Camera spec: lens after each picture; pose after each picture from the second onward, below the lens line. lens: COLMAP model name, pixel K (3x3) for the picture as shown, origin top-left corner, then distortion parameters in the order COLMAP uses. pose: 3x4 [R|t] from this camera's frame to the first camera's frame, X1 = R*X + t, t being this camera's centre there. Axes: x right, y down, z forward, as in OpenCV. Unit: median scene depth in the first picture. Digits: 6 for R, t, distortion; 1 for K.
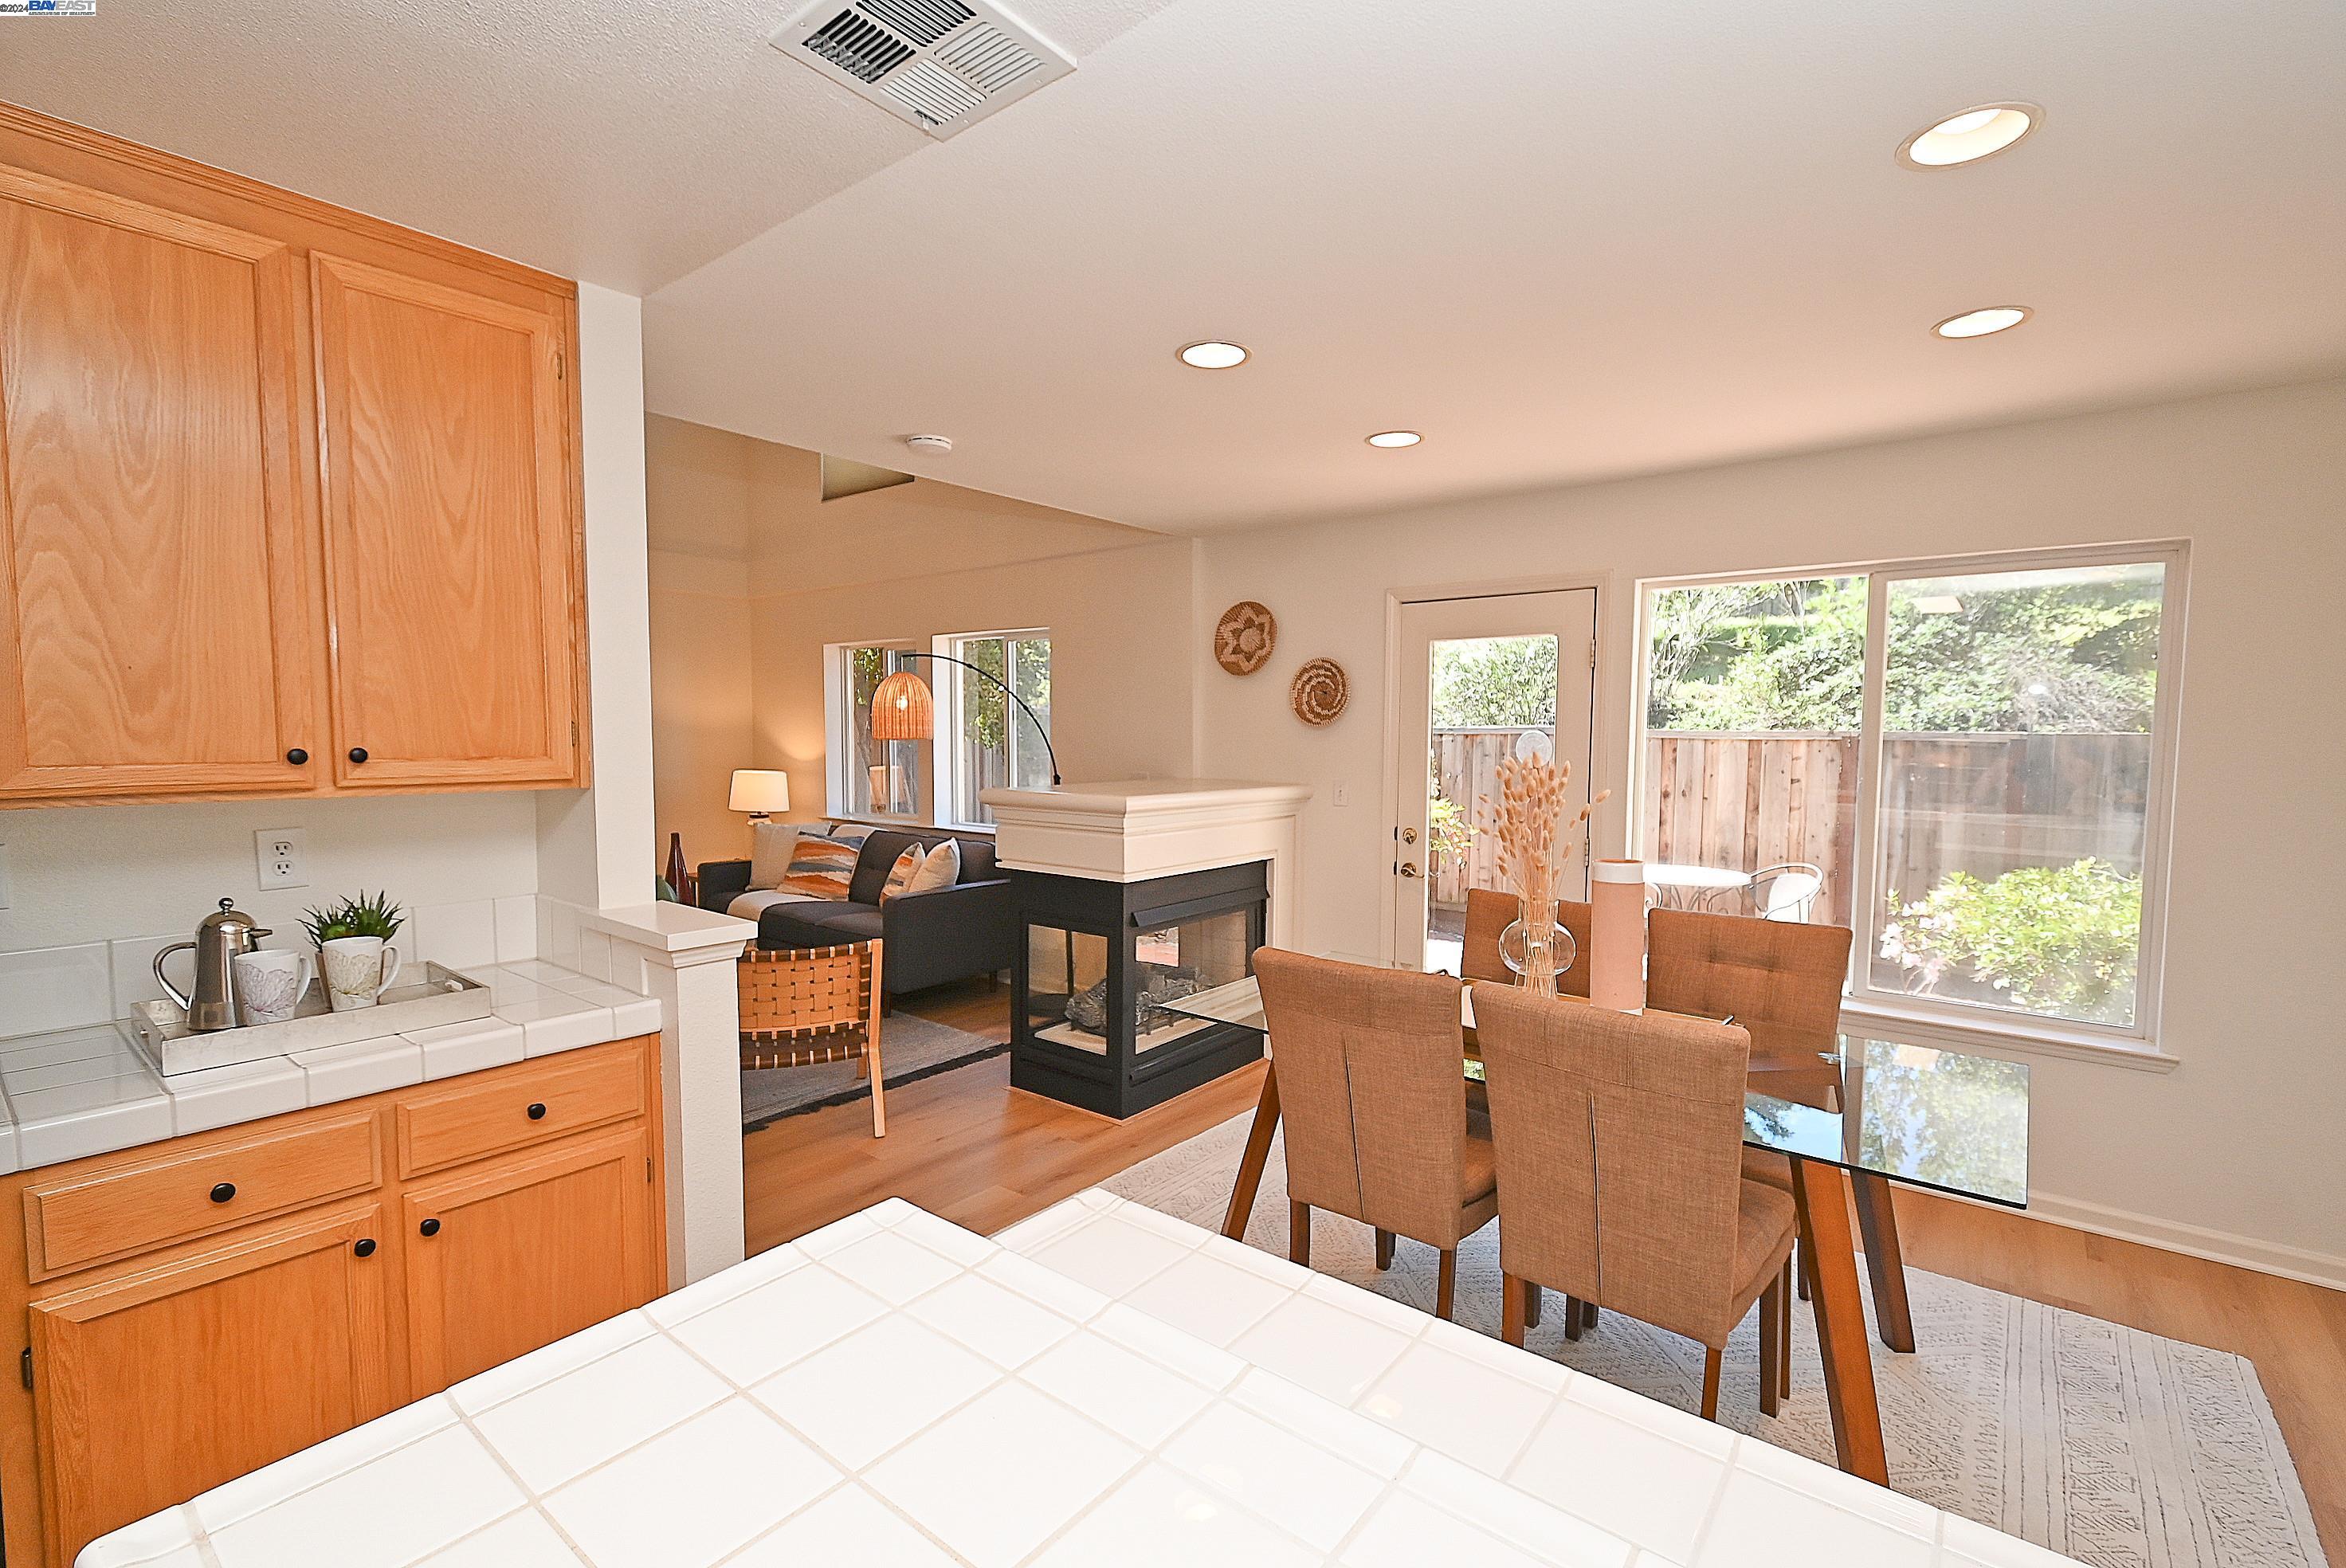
lens RADIAL K [[1050.0, 0, 1182.3], [0, 1050.0, 799.6], [0, 0, 1]] dist [0.001484, -0.000060]
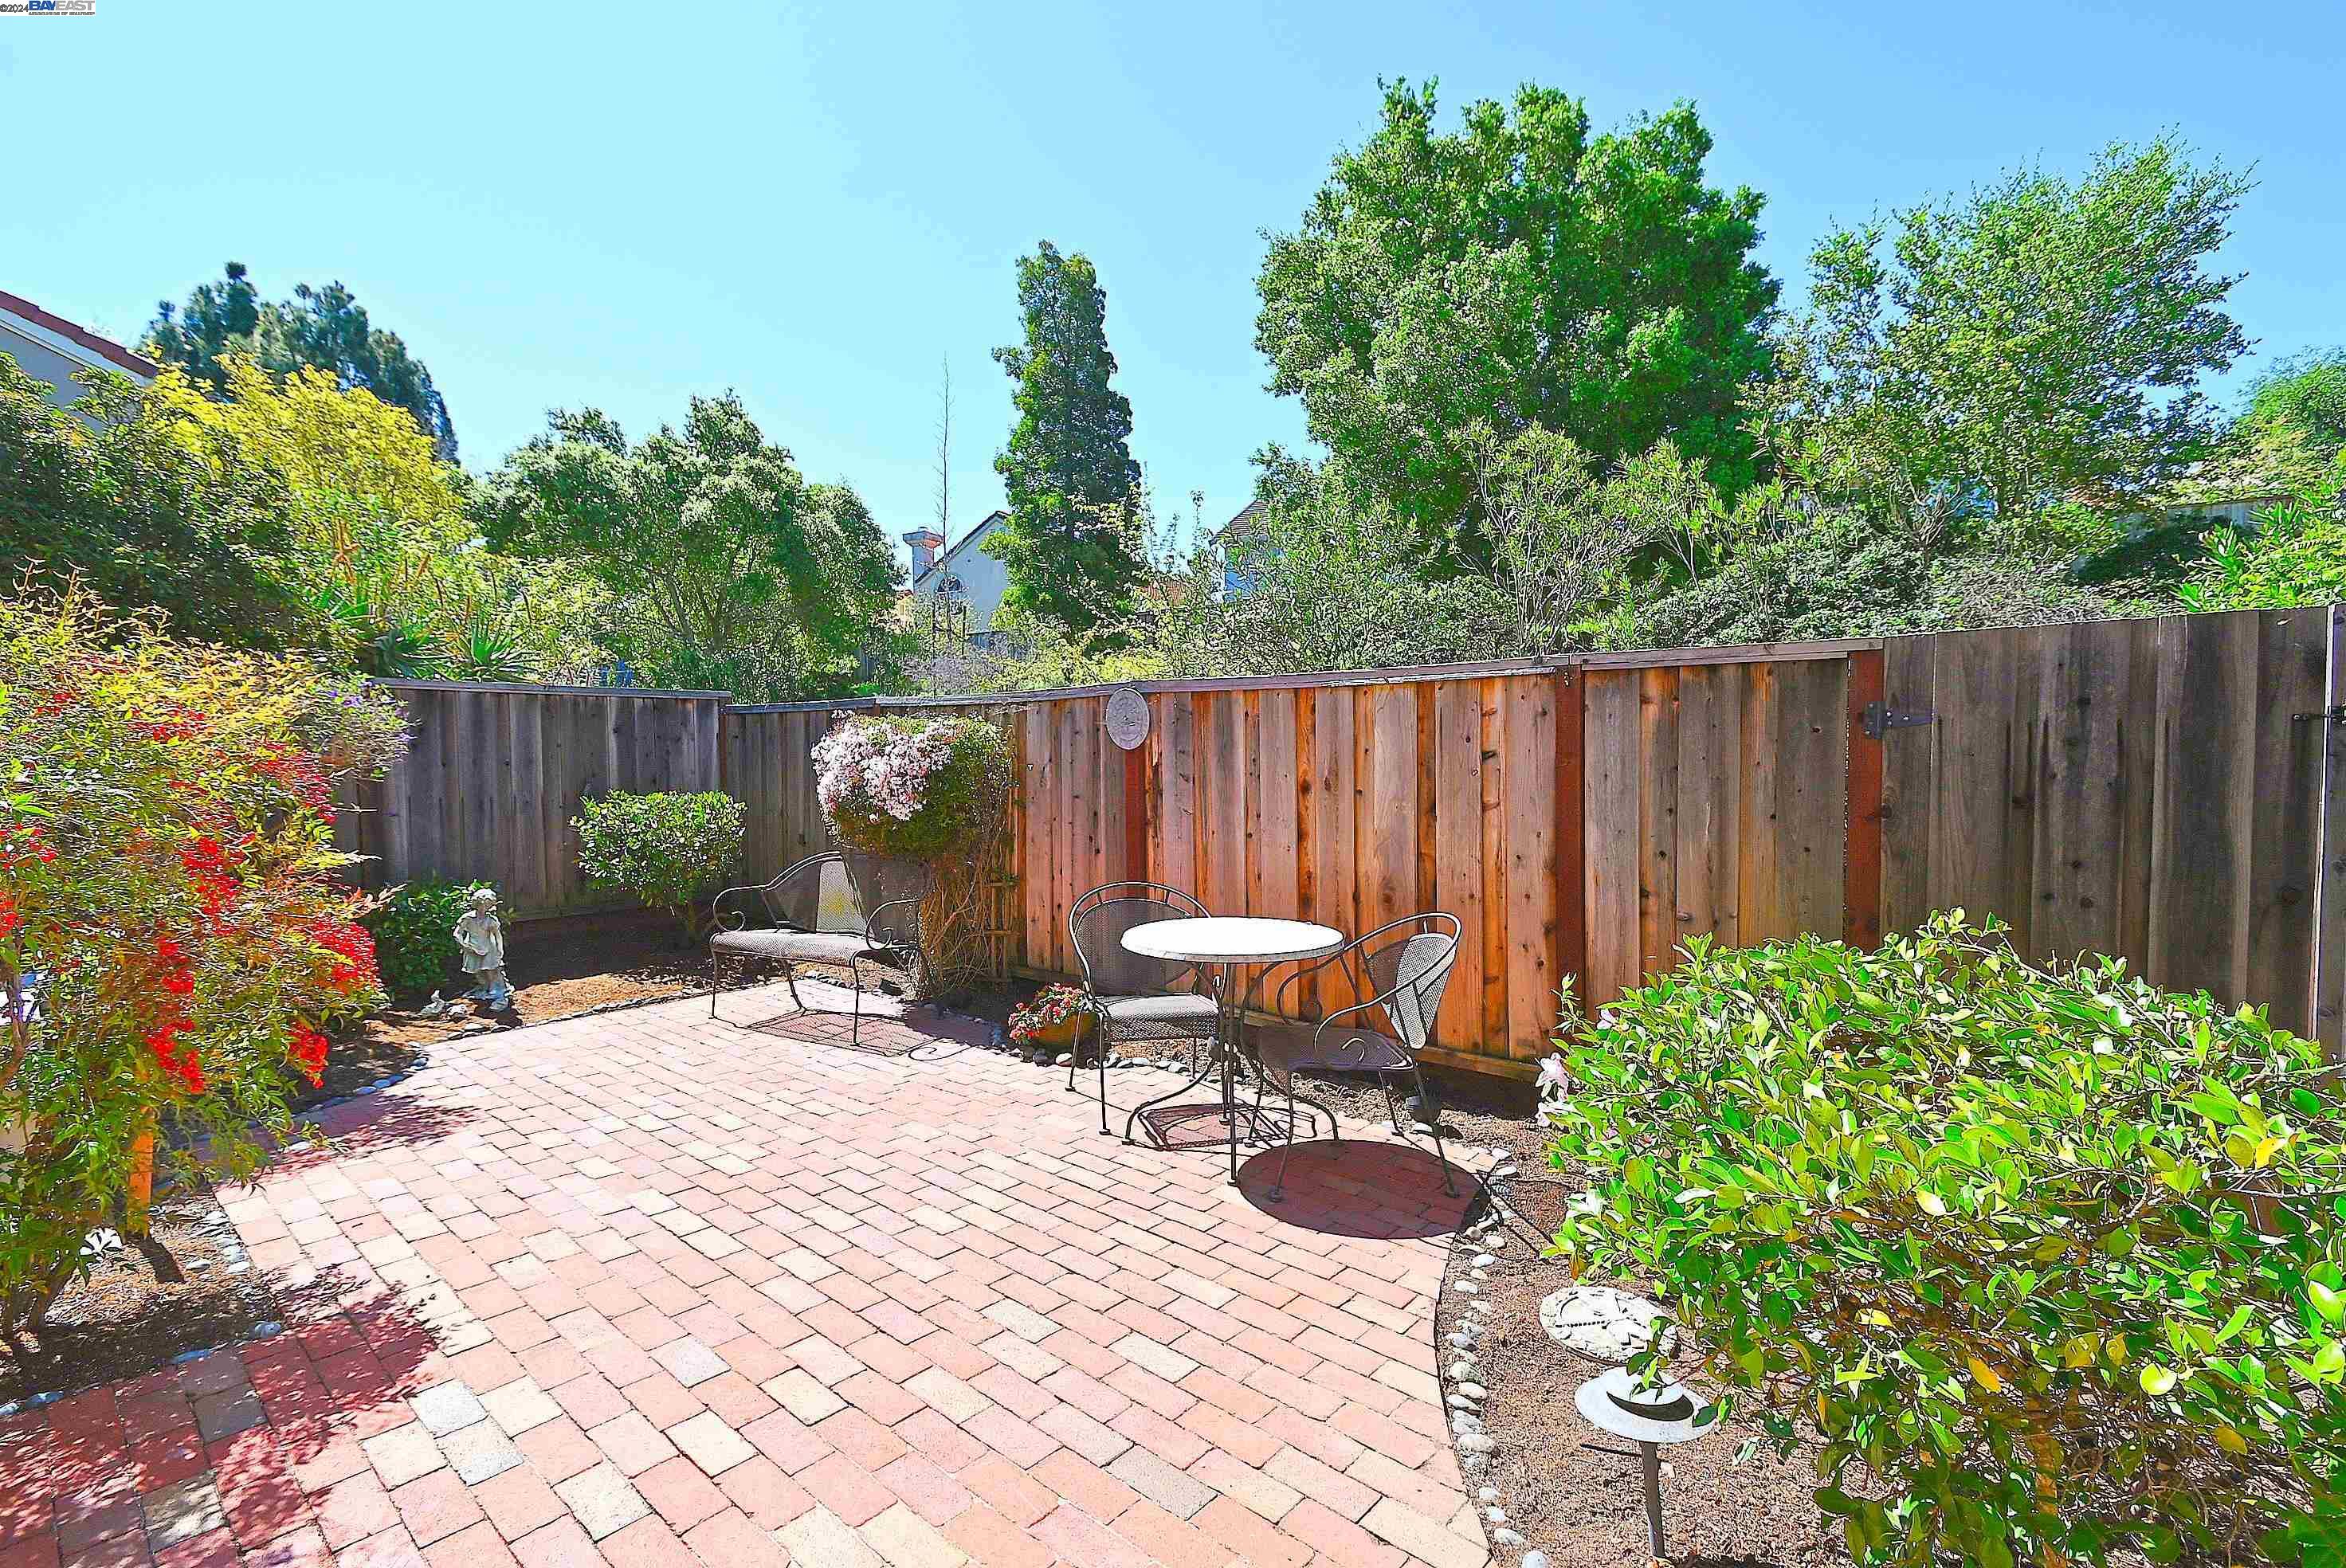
lens RADIAL K [[1050.0, 0, 1182.3], [0, 1050.0, 799.6], [0, 0, 1]] dist [0.001484, -0.000060]
pose [[0.999204, -0.014040, -0.037327, 0.427174], [0.013220, 0.999668, -0.022130, 0.014122], [0.037625, 0.021619, 0.999058, 0.436834]]
